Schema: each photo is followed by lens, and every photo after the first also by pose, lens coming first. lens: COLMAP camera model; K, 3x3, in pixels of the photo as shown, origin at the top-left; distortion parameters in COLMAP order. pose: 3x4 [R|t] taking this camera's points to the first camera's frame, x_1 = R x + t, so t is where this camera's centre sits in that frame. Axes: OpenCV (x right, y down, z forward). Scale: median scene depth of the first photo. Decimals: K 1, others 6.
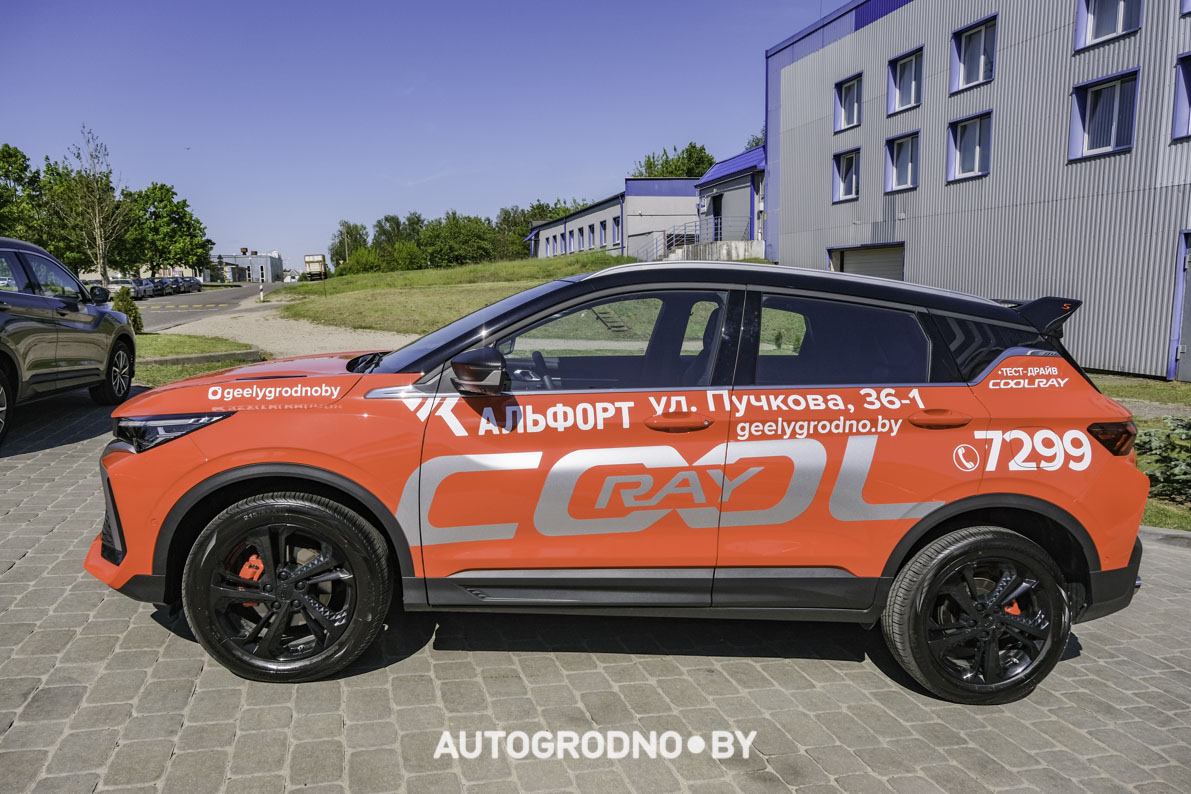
lens RADIAL K [[800.8, 0, 586.9], [0, 800.8, 398.3], [0, 0, 1]] dist [-0.008276, 0.022239]
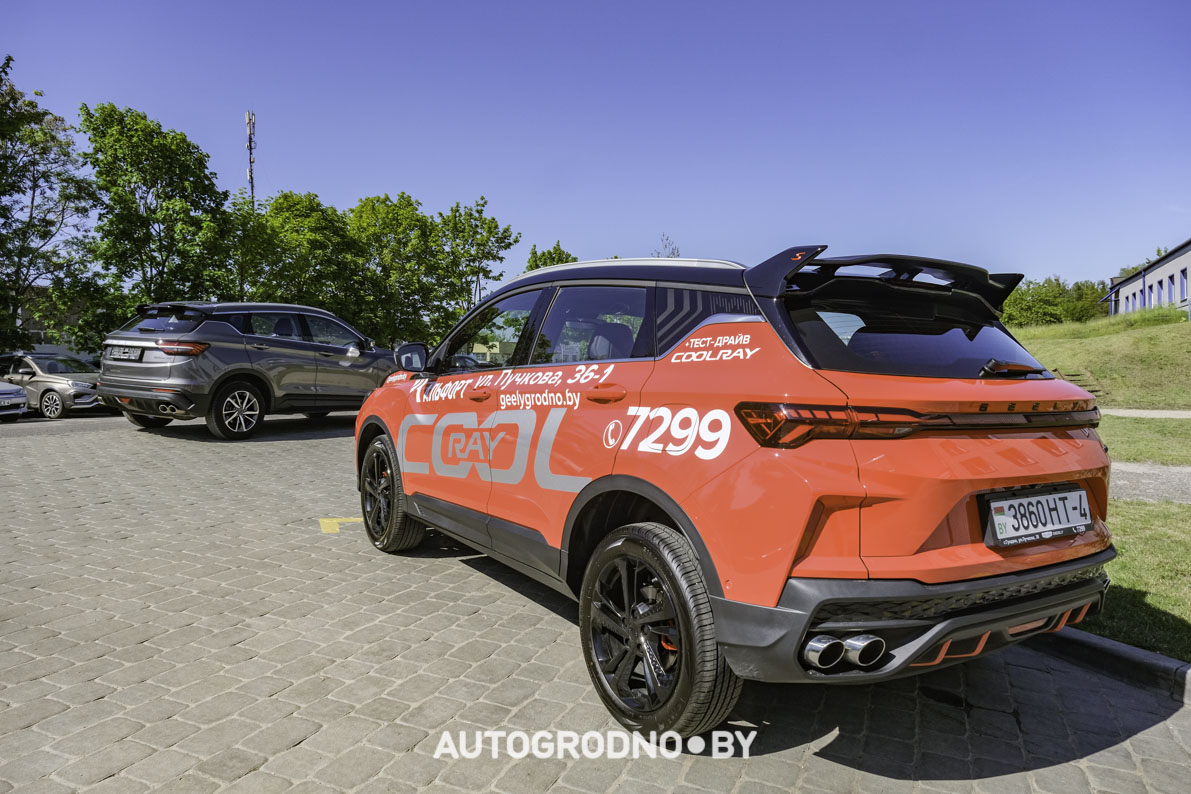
lens RADIAL K [[800.8, 0, 630.0], [0, 800.8, 448.4], [0, 0, 1]] dist [-0.008276, 0.022239]
pose [[0.487513, 0.043262, -0.872043, 1.245577], [-0.128220, 0.991491, -0.022493, 0.105449], [0.863649, 0.122779, 0.488912, 0.551743]]
